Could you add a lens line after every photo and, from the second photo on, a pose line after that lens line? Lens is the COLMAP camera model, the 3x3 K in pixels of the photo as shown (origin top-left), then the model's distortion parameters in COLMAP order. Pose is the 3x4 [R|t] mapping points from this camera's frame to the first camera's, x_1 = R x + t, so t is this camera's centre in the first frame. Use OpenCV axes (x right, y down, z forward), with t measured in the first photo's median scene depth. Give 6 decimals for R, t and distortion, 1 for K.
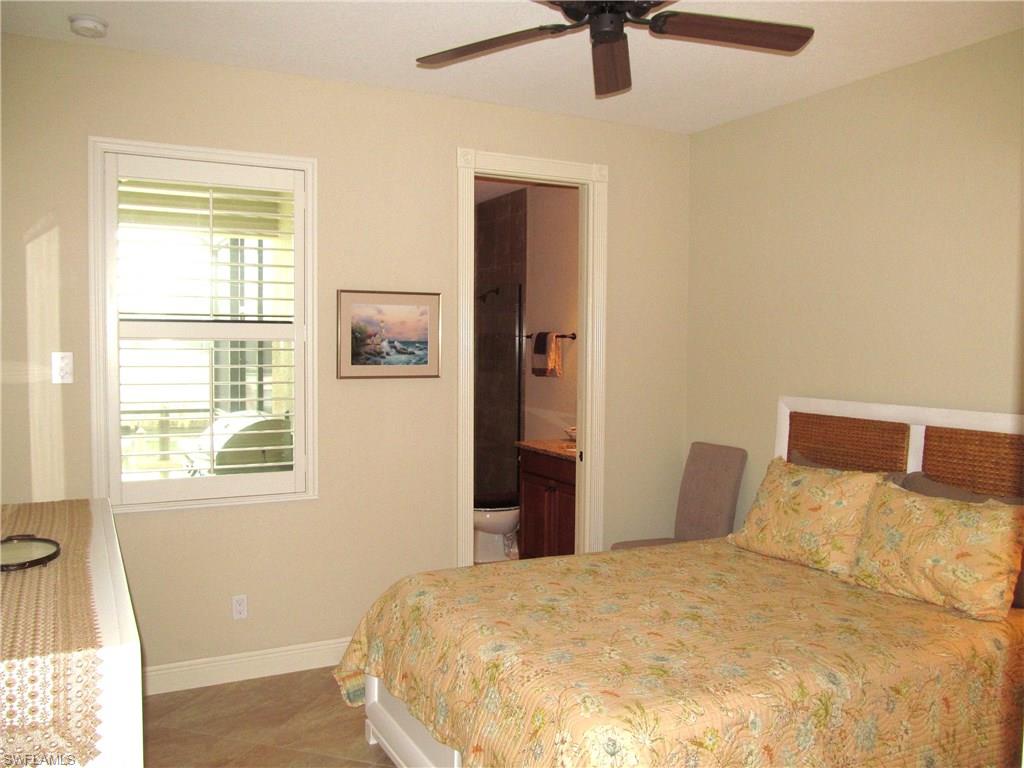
lens RADIAL K [[852.1, 0, 512.0], [0, 852.1, 384.0], [0, 0, 1]] dist [-0.011857, 0.003163]
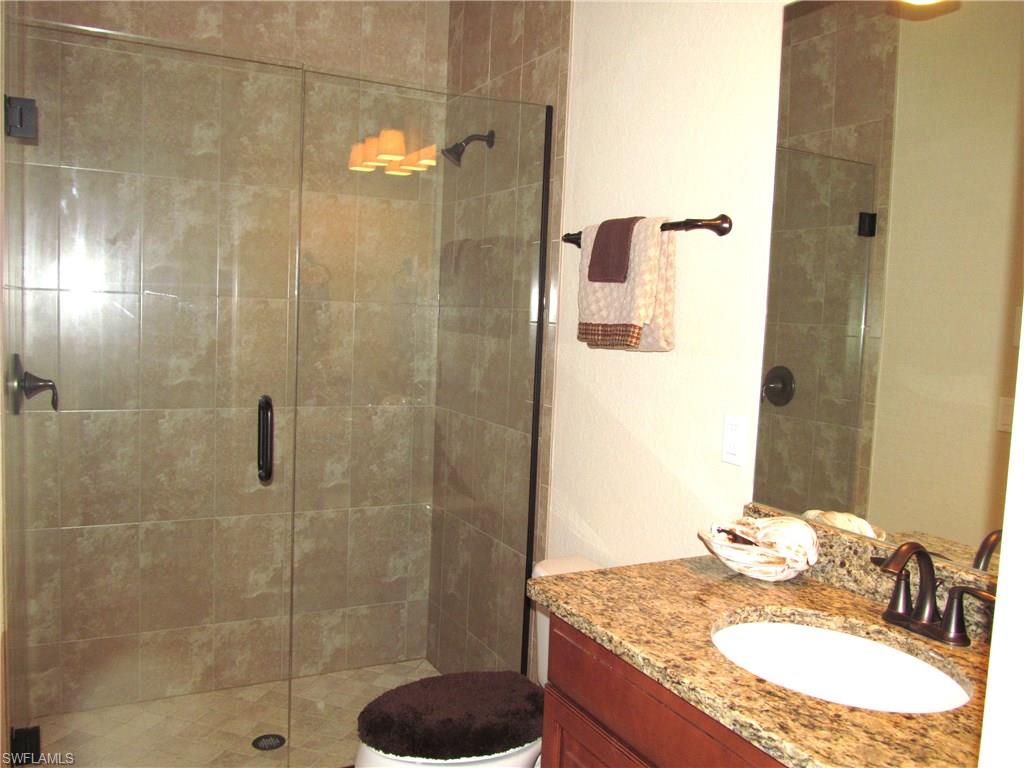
lens RADIAL K [[852.1, 0, 512.0], [0, 852.1, 384.0], [0, 0, 1]] dist [-0.011857, 0.003163]
pose [[0.999421, 0.033886, 0.003040, -0.004636], [-0.033964, 0.998939, 0.031106, -0.003945], [-0.001982, -0.031192, 0.999511, 0.648112]]
